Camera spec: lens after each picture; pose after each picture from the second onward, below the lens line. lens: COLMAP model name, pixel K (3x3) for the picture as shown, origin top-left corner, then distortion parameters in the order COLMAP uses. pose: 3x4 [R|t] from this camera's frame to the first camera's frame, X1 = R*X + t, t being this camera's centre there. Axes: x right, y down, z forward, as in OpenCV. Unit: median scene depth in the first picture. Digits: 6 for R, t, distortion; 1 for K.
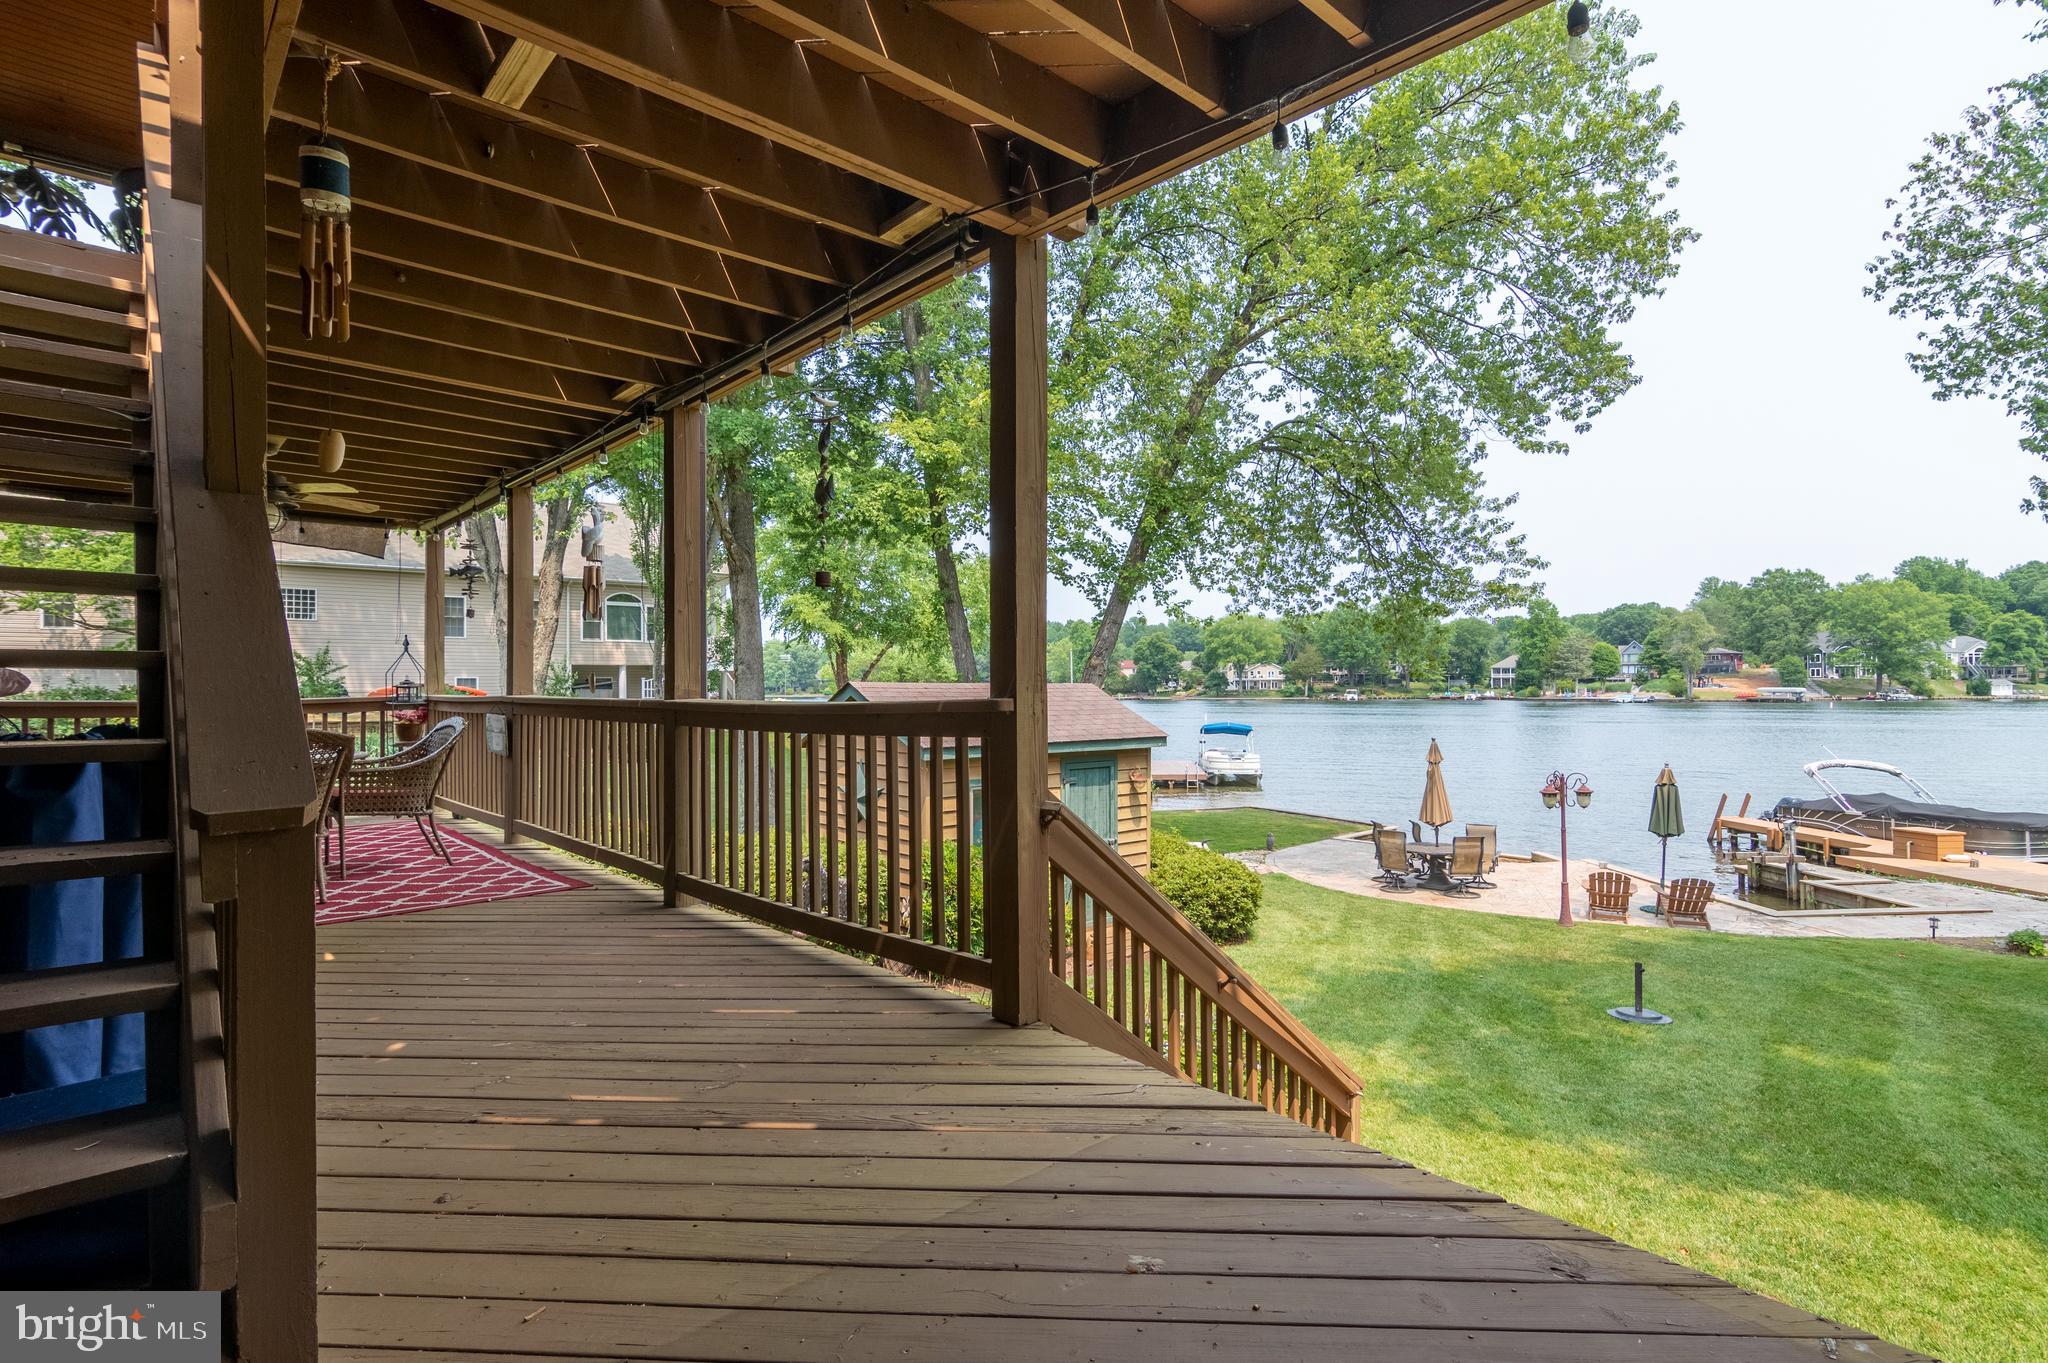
lens RADIAL K [[1002.0, 0, 1018.0], [0, 1002.0, 670.8], [0, 0, 1]] dist [-0.000535, -0.001254]
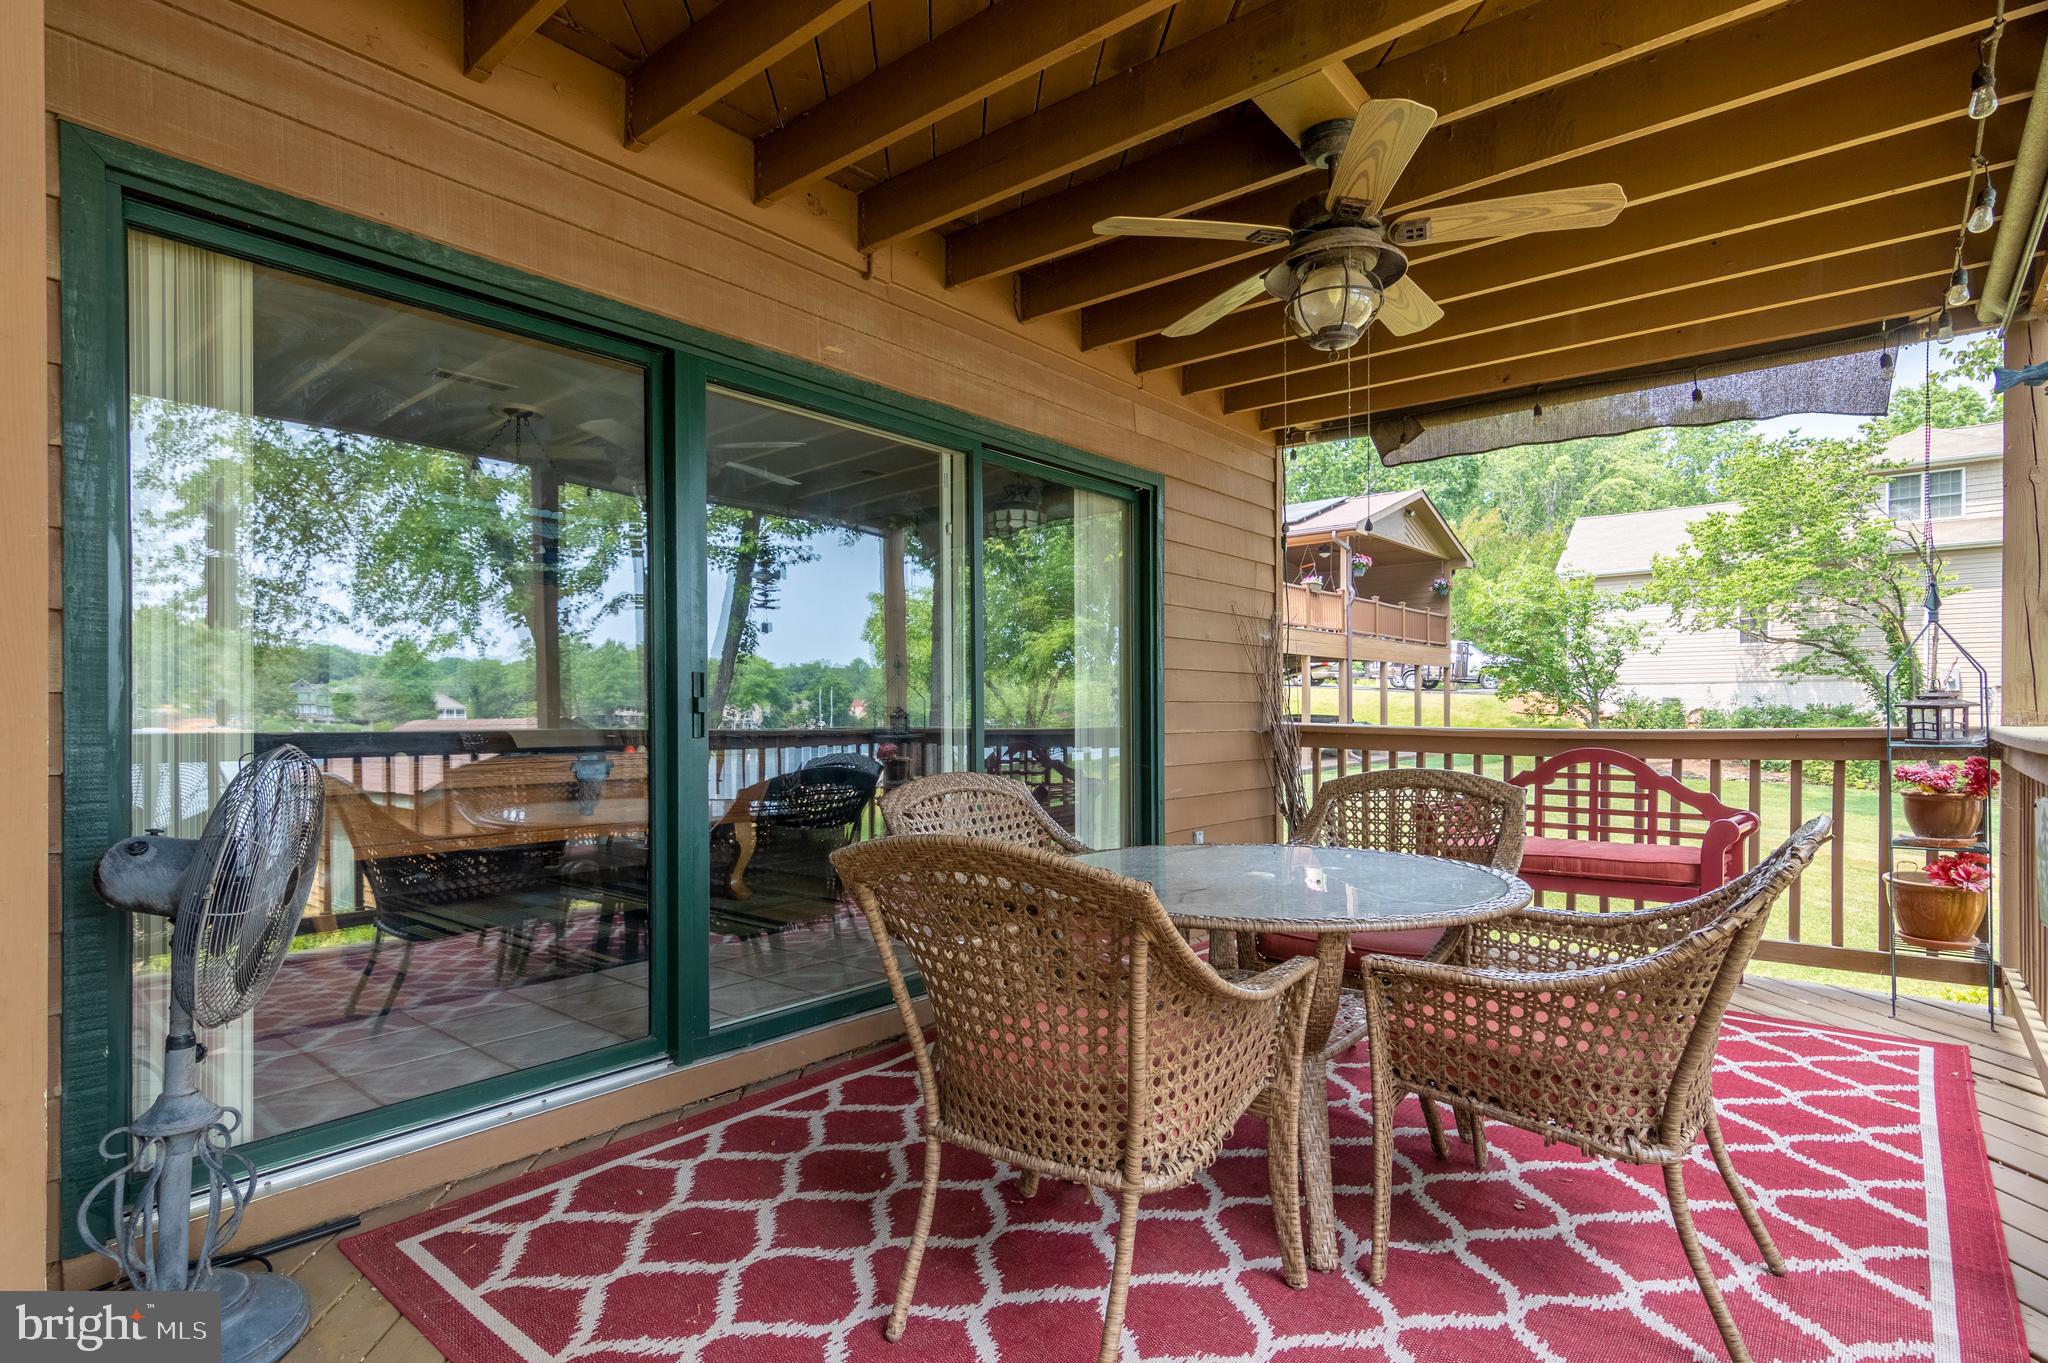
lens RADIAL K [[1031.2, 0, 1021.9], [0, 1031.2, 716.0], [0, 0, 1]] dist [0.002424, 0.000755]
pose [[0.149346, 0.010461, -0.988730, -0.237655], [0.015178, 0.999802, 0.012871, 0.008471], [0.988668, -0.016929, 0.149158, 0.554944]]
